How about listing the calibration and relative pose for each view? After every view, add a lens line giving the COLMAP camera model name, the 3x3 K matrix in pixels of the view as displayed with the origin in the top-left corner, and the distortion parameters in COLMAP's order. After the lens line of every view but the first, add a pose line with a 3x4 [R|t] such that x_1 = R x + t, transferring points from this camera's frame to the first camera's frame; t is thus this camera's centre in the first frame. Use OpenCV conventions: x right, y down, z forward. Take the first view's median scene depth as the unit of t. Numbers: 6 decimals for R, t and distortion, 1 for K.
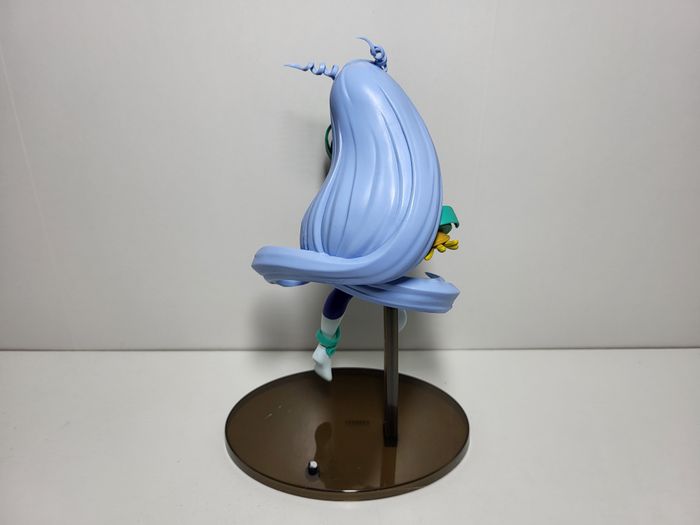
lens RADIAL K [[555.7, 0, 345.2], [0, 555.7, 267.5], [0, 0, 1]] dist [-0.010098, 0.007183]
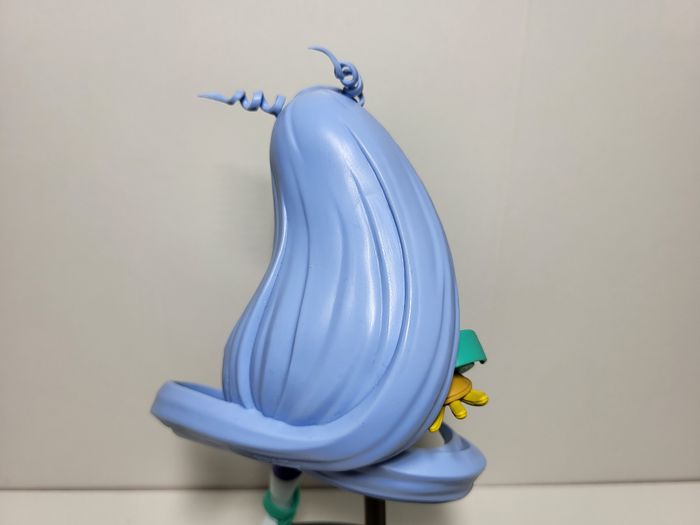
lens RADIAL K [[555.7, 0, 352.8], [0, 555.7, 257.8], [0, 0, 1]] dist [-0.010098, 0.007183]
pose [[0.999918, 0.001482, 0.012725, 0.057860], [-0.000342, 0.996021, -0.089121, -0.137198], [-0.012807, 0.089110, 0.995939, 0.424181]]
